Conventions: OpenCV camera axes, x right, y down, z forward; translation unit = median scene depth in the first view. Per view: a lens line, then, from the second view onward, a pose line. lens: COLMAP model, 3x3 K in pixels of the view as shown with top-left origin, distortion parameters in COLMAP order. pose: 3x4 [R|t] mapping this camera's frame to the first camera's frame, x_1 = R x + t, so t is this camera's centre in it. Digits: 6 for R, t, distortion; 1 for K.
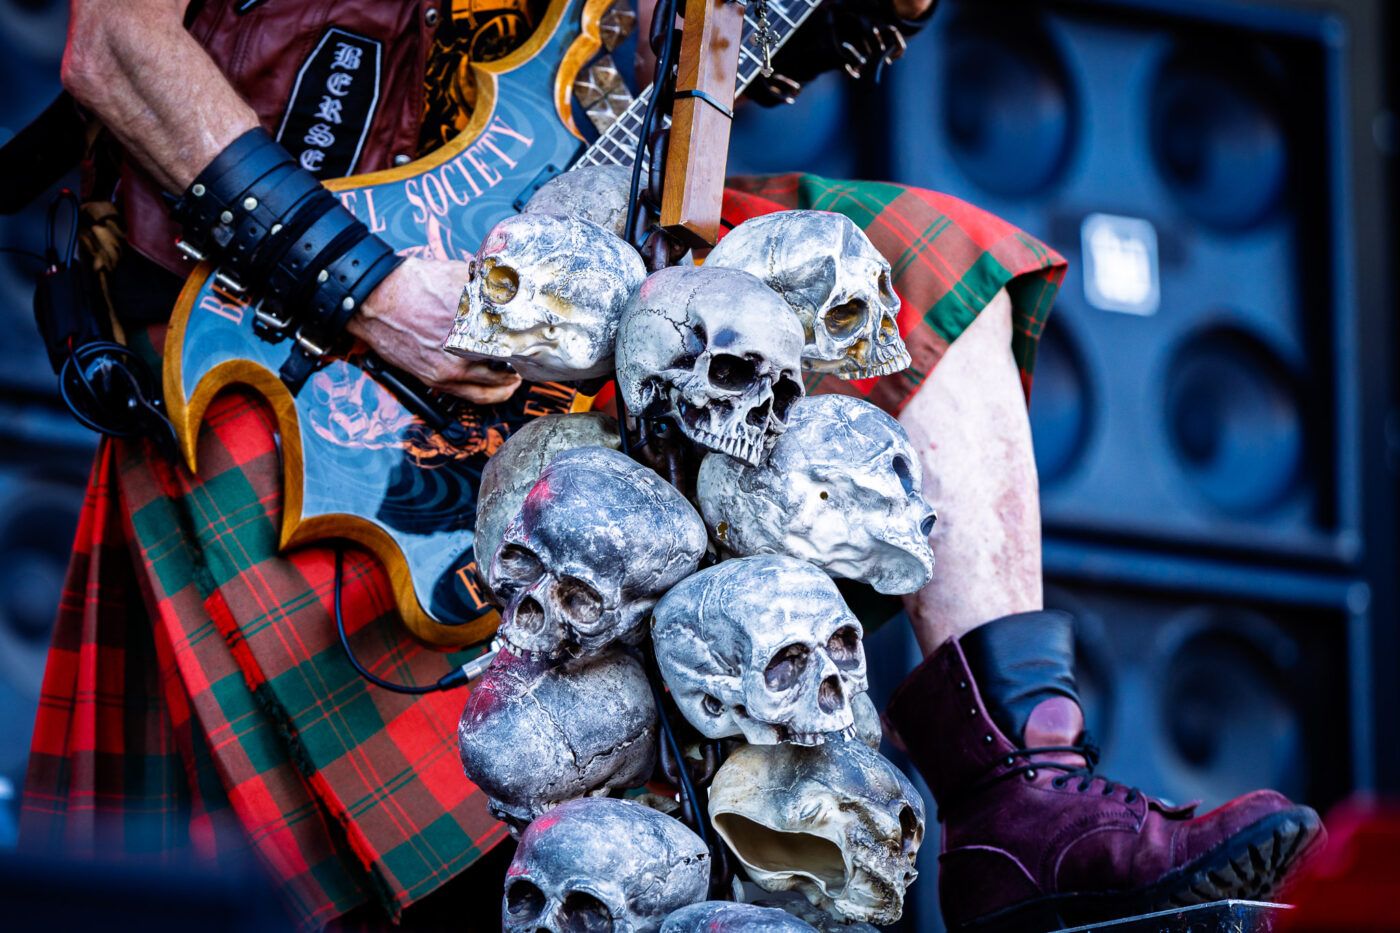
lens RADIAL K [[7654.7, 0, 700.0], [0, 7654.7, 466.5], [0, 0, 1]] dist [-0.083023, 8.736137]
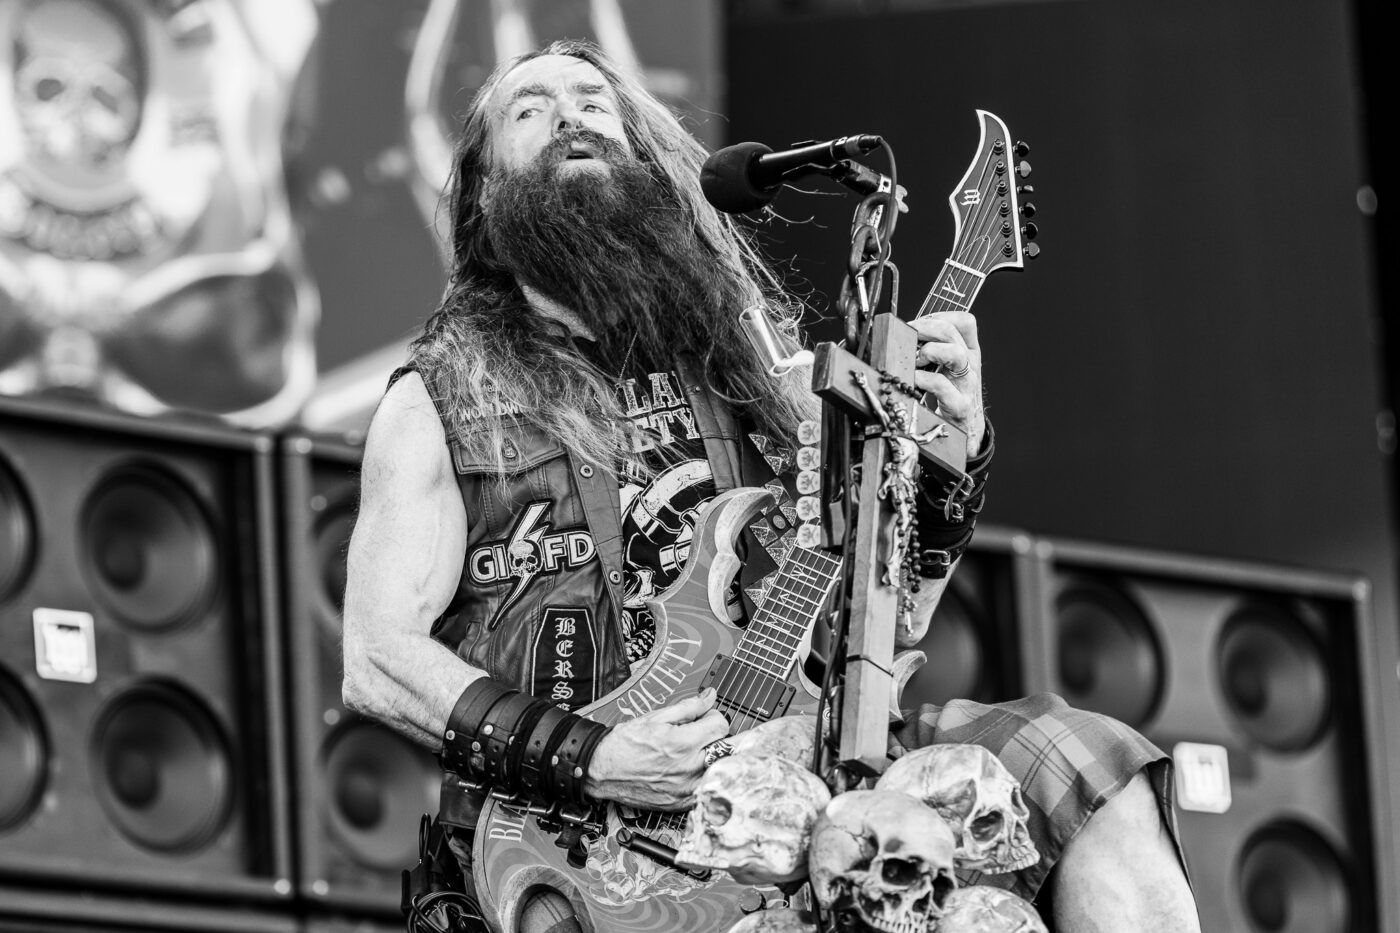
lens RADIAL K [[7654.7, 0, 700.0], [0, 7654.7, 466.5], [0, 0, 1]] dist [-0.083023, 8.736137]
pose [[0.998701, -0.043042, -0.027285, 0.008661], [0.040973, 0.996540, -0.072310, 0.011391], [0.030303, 0.071098, 0.997009, -0.288912]]
